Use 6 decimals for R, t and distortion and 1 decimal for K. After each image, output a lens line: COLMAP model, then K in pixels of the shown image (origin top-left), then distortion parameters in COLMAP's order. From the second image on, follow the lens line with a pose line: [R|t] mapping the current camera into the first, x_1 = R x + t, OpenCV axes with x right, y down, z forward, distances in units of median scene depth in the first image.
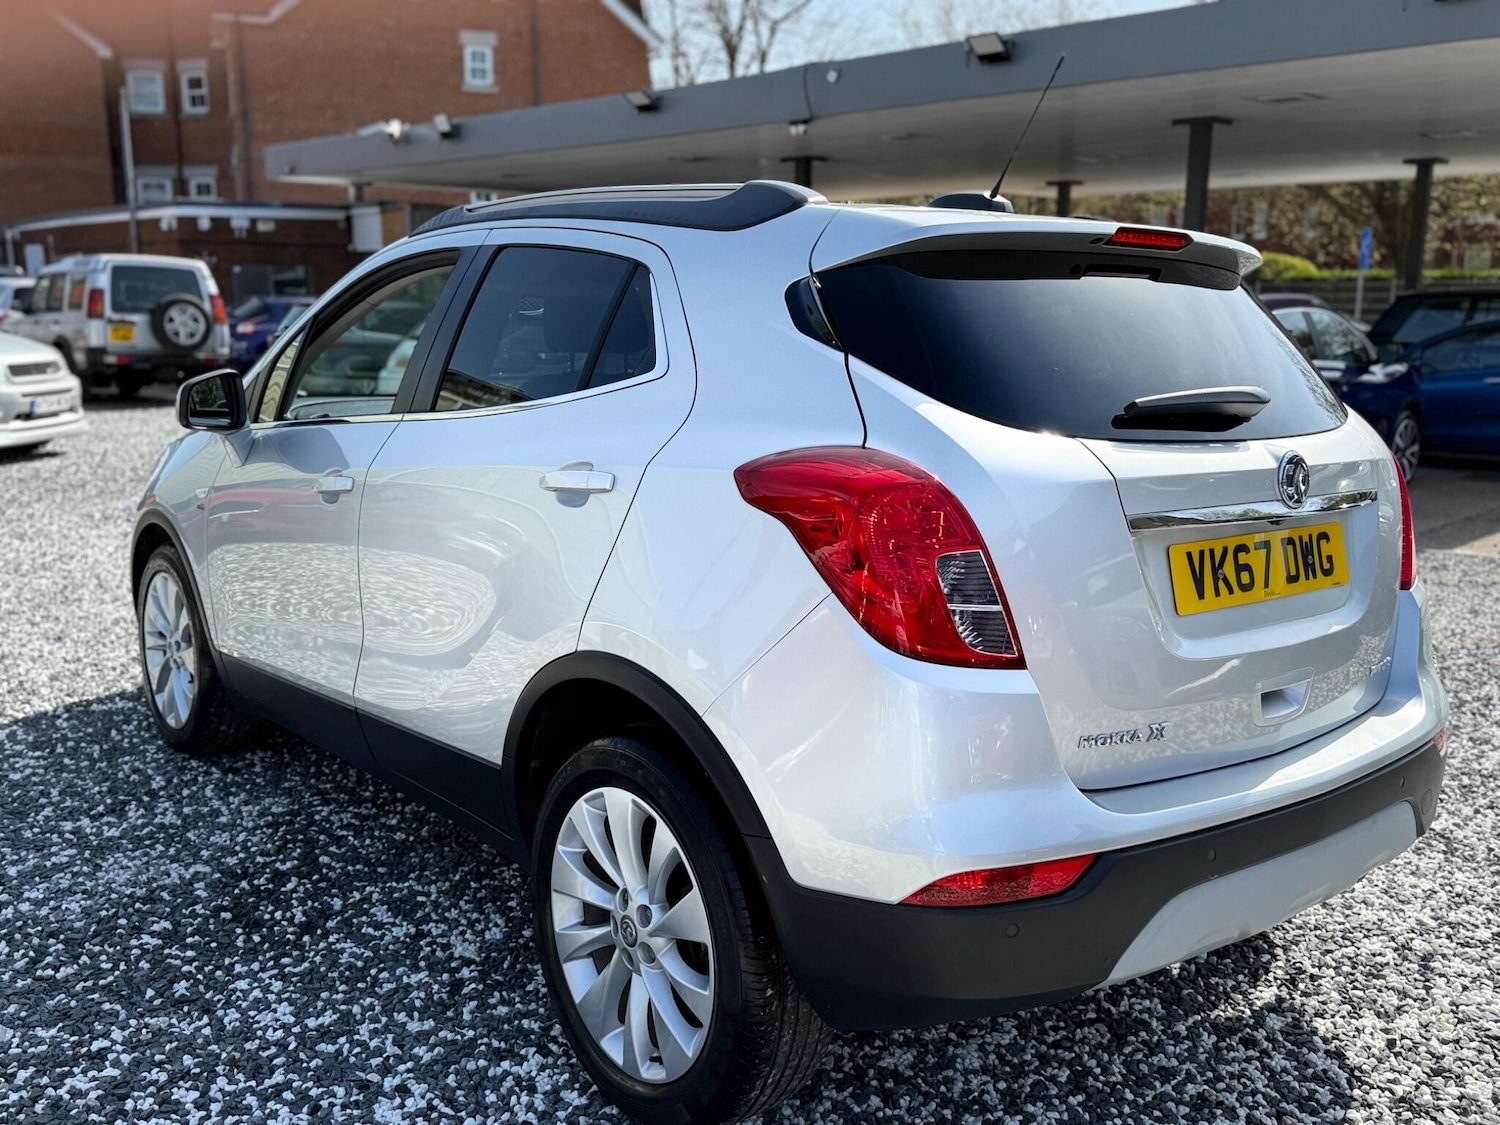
lens RADIAL K [[1262.0, 0, 750.0], [0, 1262.0, 562.5], [0, 0, 1]] dist [0.067924, -0.094675]
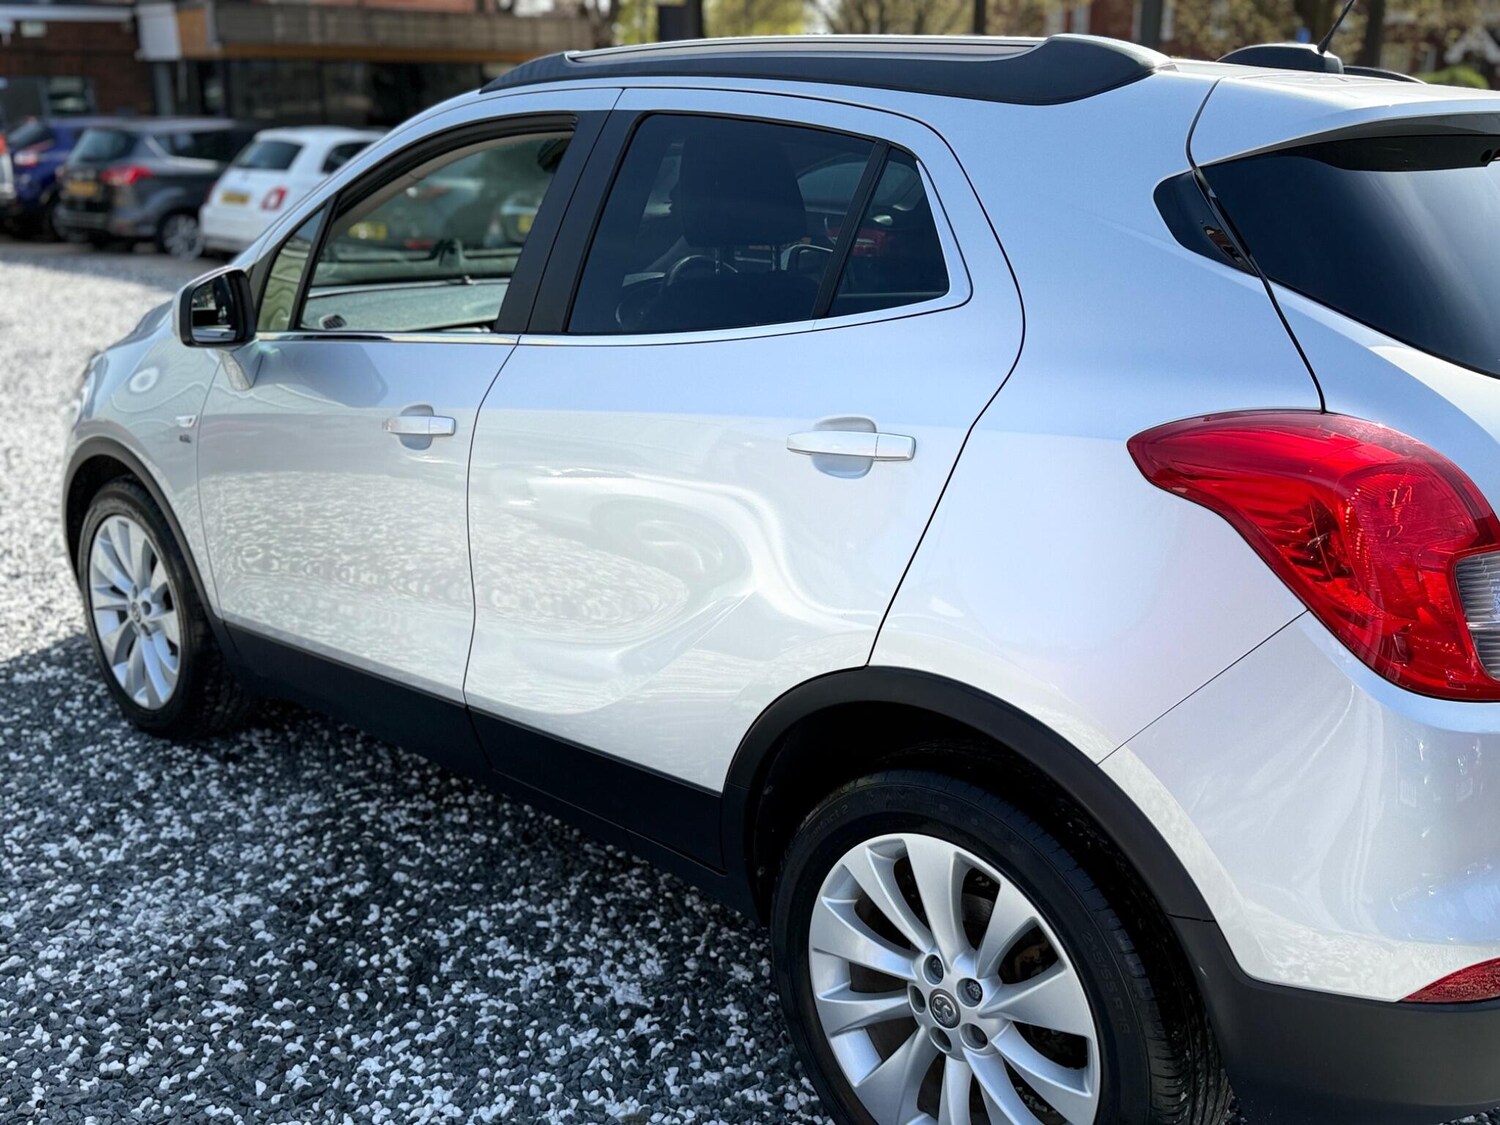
lens RADIAL K [[1386.3, 0, 750.0], [0, 1386.3, 562.5], [0, 0, 1]] dist [0.115205, -0.207807]
pose [[0.993951, -0.039472, 0.102483, -0.212603], [0.028180, 0.993600, 0.109381, -0.064159], [-0.106144, -0.105831, 0.988703, 0.119427]]
